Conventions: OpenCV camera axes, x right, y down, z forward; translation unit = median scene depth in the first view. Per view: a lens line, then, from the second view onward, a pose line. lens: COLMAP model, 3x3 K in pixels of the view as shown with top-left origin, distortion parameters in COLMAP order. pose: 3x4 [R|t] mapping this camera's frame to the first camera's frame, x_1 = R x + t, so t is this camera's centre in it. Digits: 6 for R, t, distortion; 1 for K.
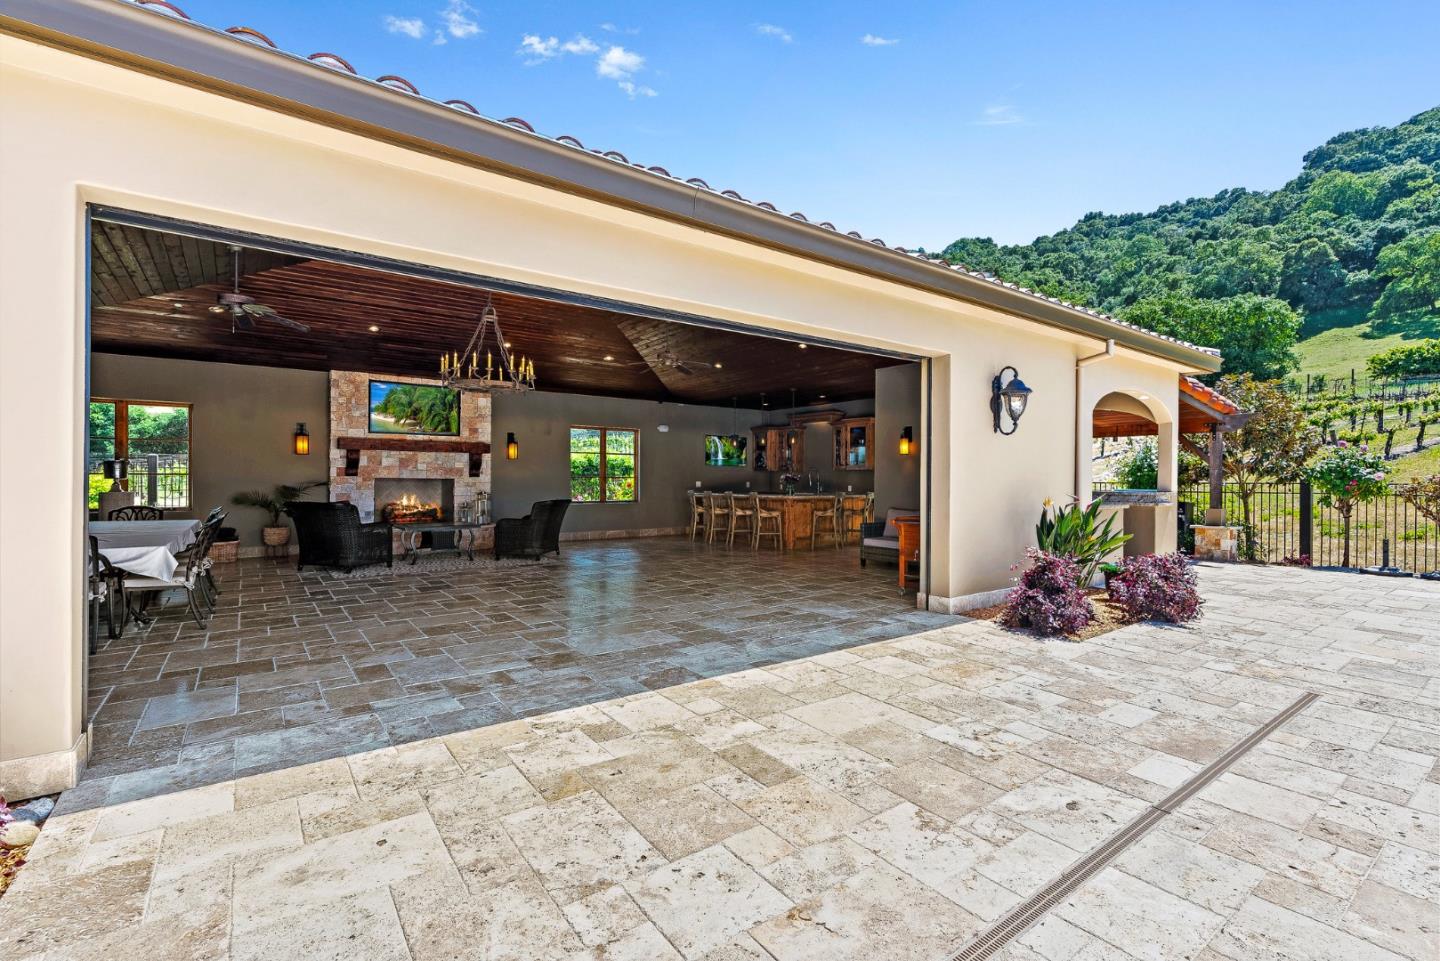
lens RADIAL K [[650.2, 0, 720.0], [0, 650.2, 480.5], [0, 0, 1]] dist [0.003724, 0.000506]
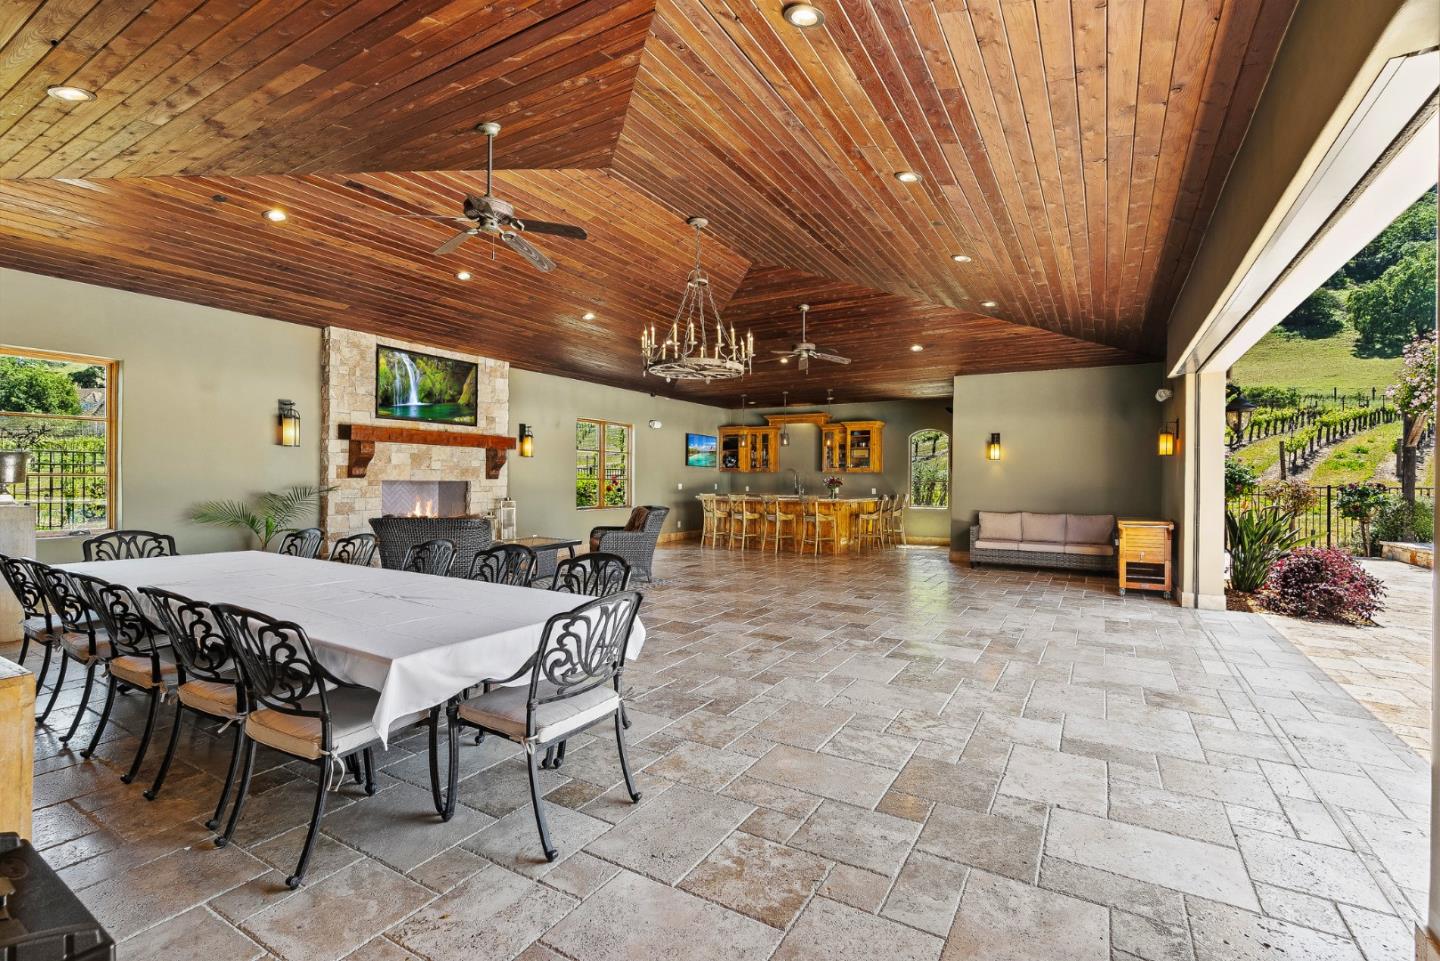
lens RADIAL K [[650.2, 0, 720.0], [0, 650.2, 480.5], [0, 0, 1]] dist [0.003724, 0.000506]
pose [[0.919233, 0.000954, 0.393713, -0.476980], [-0.001651, 0.999998, 0.001433, -0.005886], [-0.393711, -0.001968, 0.919232, 0.188711]]
